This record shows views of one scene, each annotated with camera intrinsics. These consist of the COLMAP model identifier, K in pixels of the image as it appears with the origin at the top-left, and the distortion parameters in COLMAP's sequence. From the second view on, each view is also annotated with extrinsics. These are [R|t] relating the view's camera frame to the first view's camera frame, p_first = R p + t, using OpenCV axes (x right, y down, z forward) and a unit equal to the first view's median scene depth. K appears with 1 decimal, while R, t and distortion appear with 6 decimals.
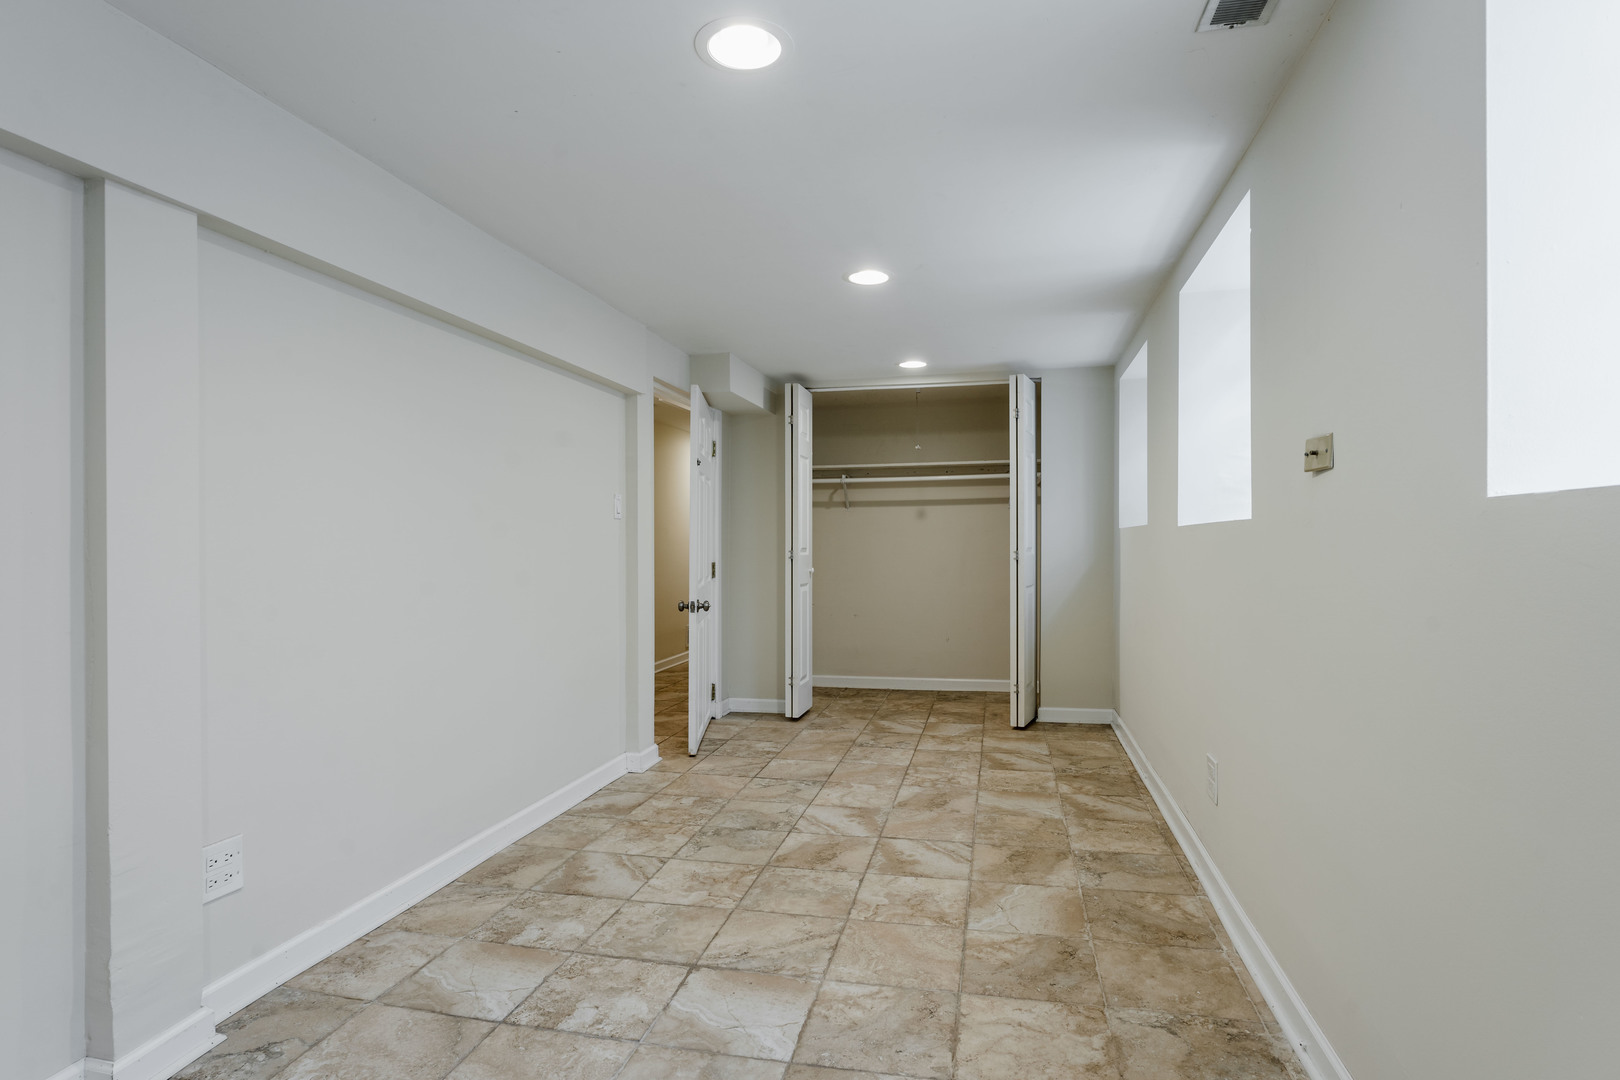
lens RADIAL K [[868.4, 0, 813.2], [0, 868.4, 540.3], [0, 0, 1]] dist [0.003693, 0.000394]
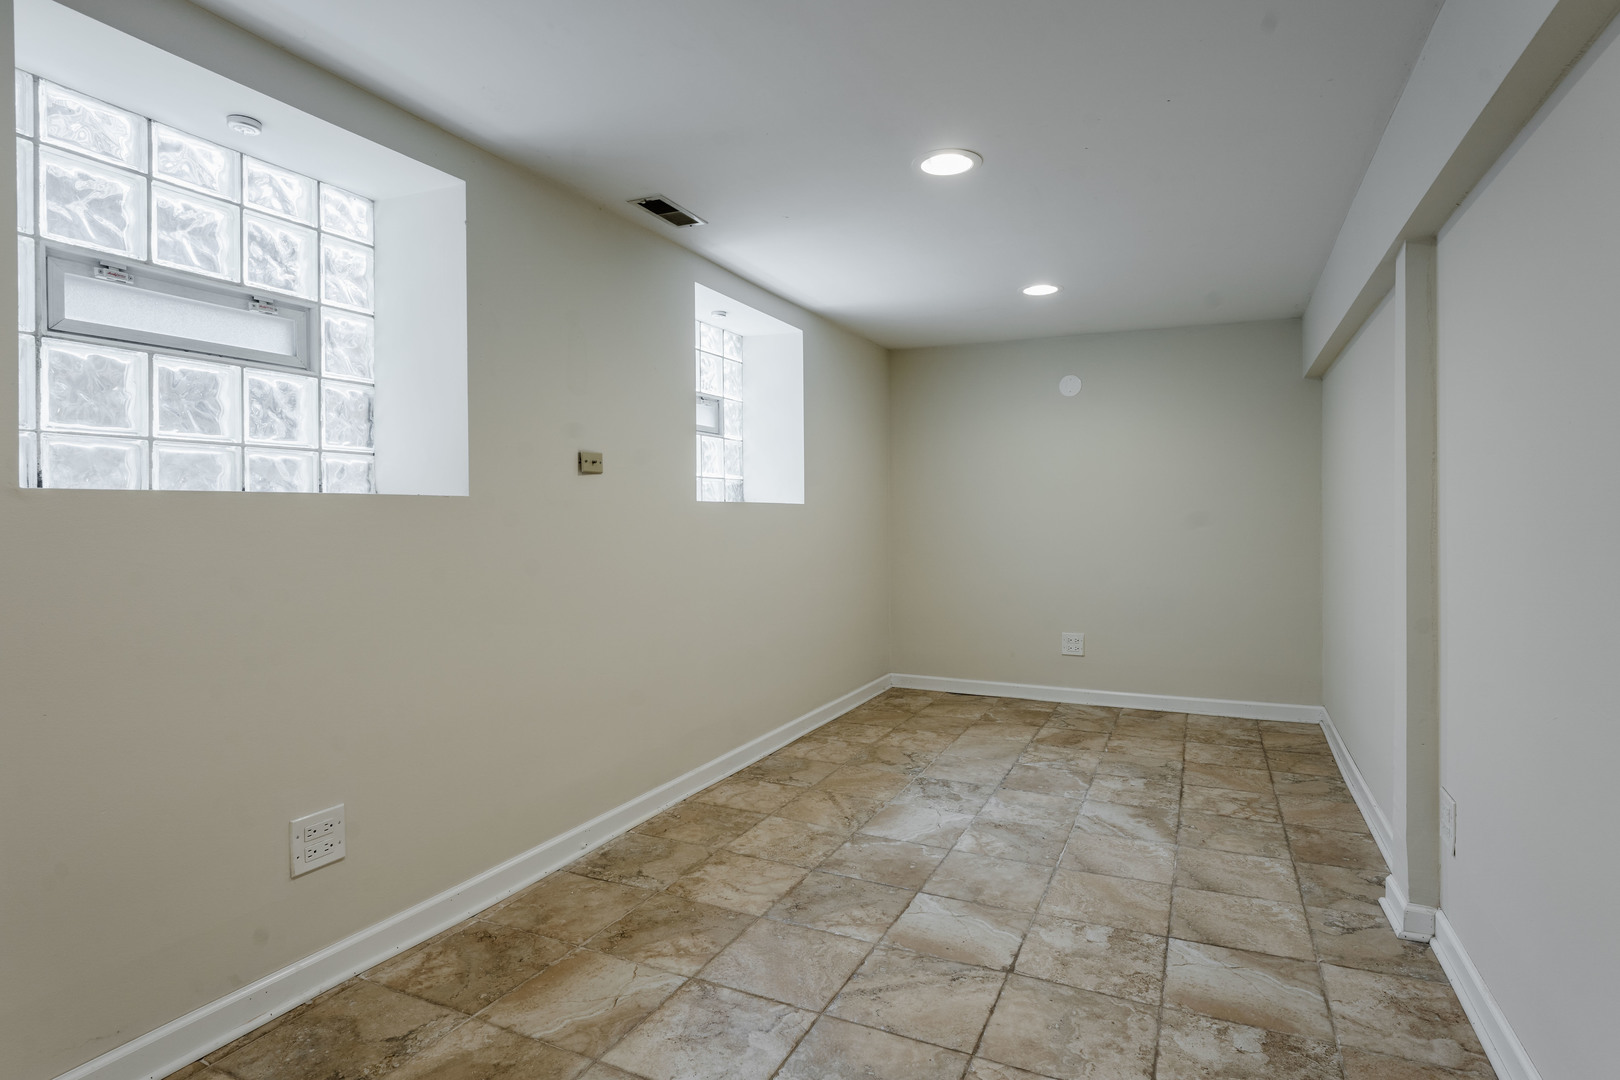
lens RADIAL K [[868.4, 0, 845.3], [0, 868.4, 510.1], [0, 0, 1]] dist [0.003693, 0.000394]
pose [[-0.983288, 0.006128, 0.181956, -0.138575], [0.005186, 0.999971, -0.005651, 0.001117], [-0.181985, -0.004613, -0.983290, 1.969195]]
